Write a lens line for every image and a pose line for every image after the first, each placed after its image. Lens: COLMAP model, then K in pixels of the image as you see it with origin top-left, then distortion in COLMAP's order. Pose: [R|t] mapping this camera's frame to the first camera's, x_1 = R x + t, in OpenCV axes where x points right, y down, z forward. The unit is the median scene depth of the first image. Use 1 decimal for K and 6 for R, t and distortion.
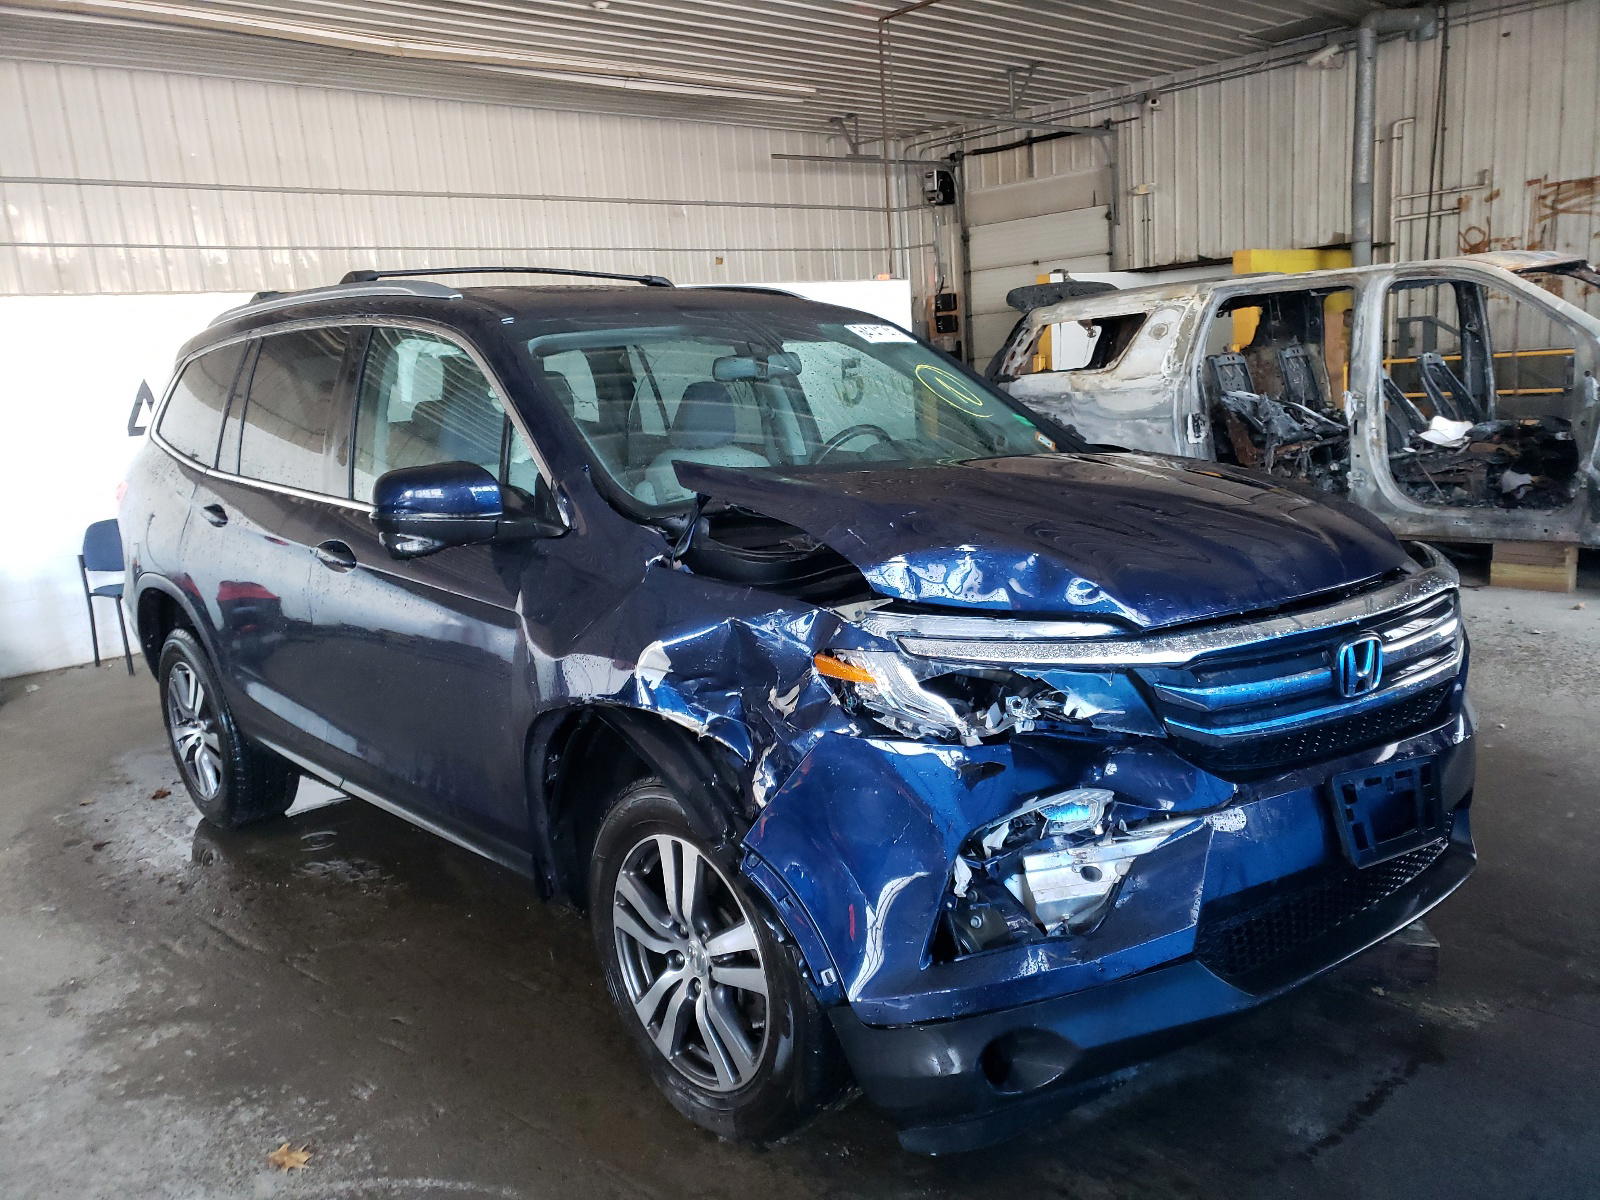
lens RADIAL K [[1222.4, 0, 800.0], [0, 1222.4, 600.0], [0, 0, 1]] dist [0.037747, -0.067879]
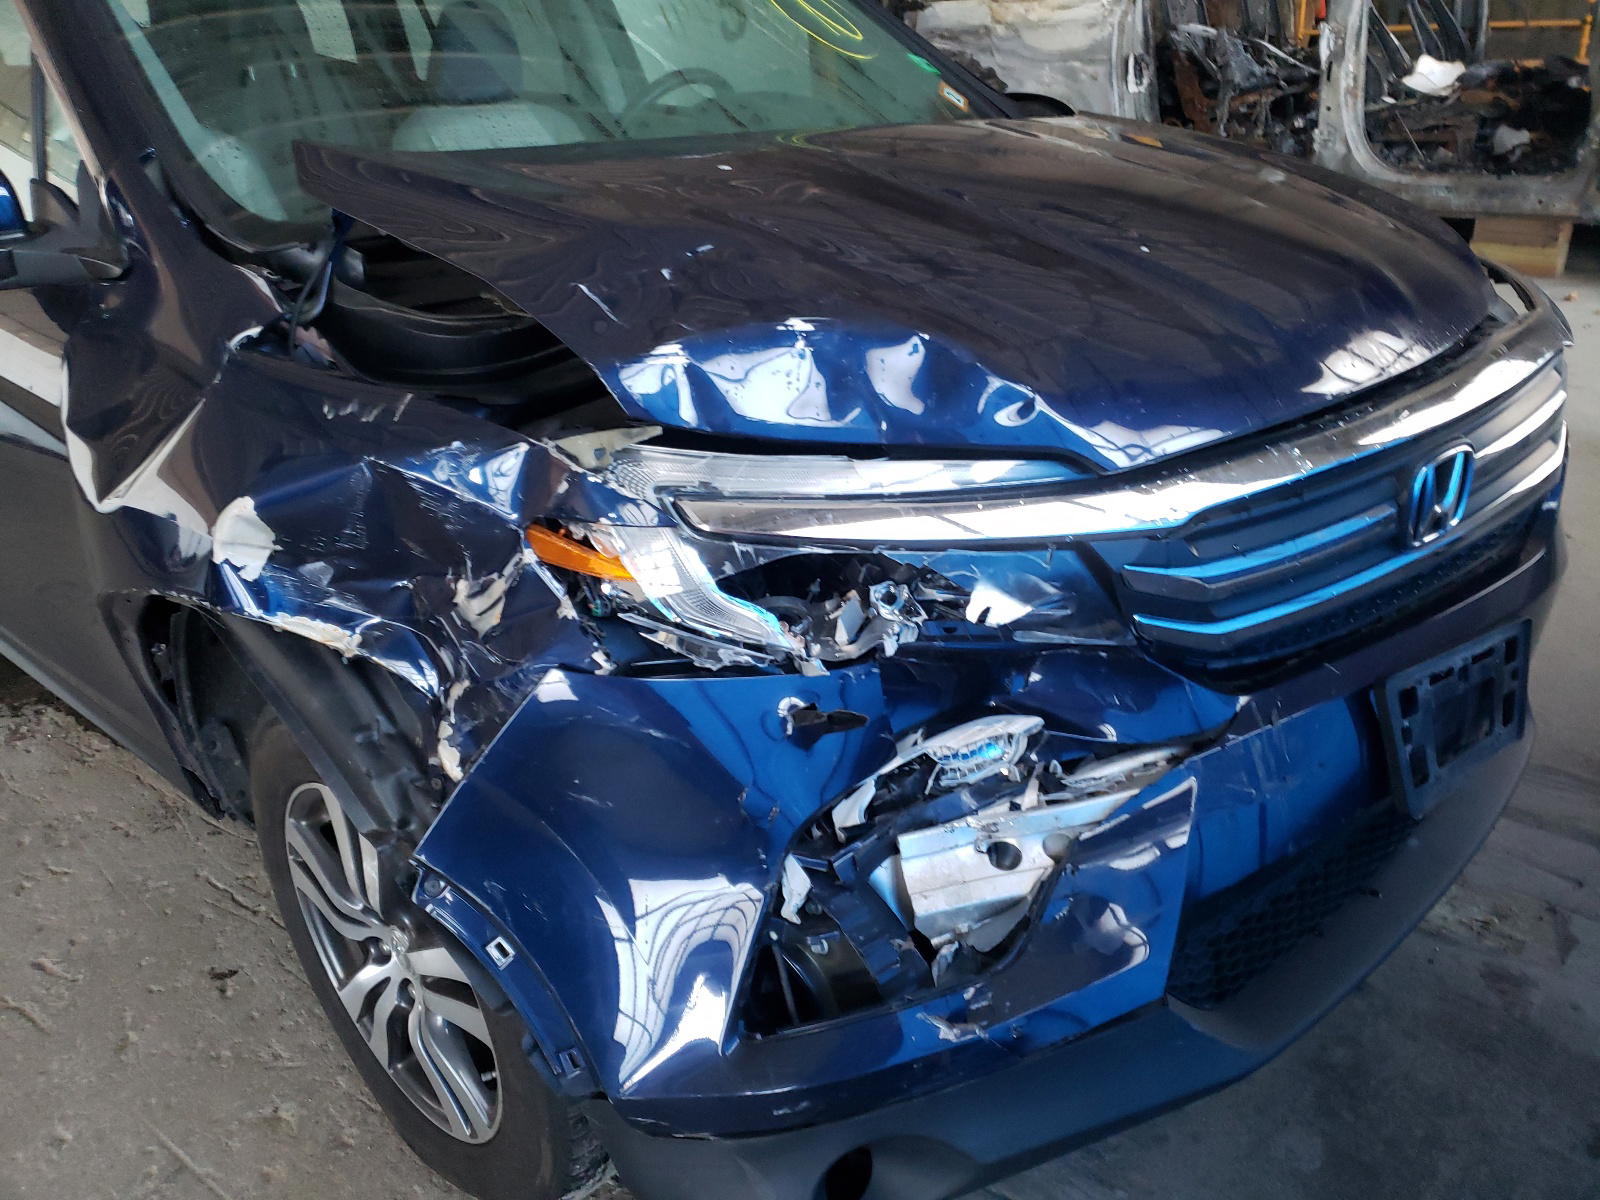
lens RADIAL K [[1240.8, 0, 816.6], [0, 1240.8, 598.8], [0, 0, 1]] dist [0.040757, -0.013795]
pose [[0.996028, -0.031690, 0.083210, 0.029829], [0.009139, 0.965973, 0.258483, -0.021276], [-0.088570, -0.256695, 0.962425, 0.138385]]
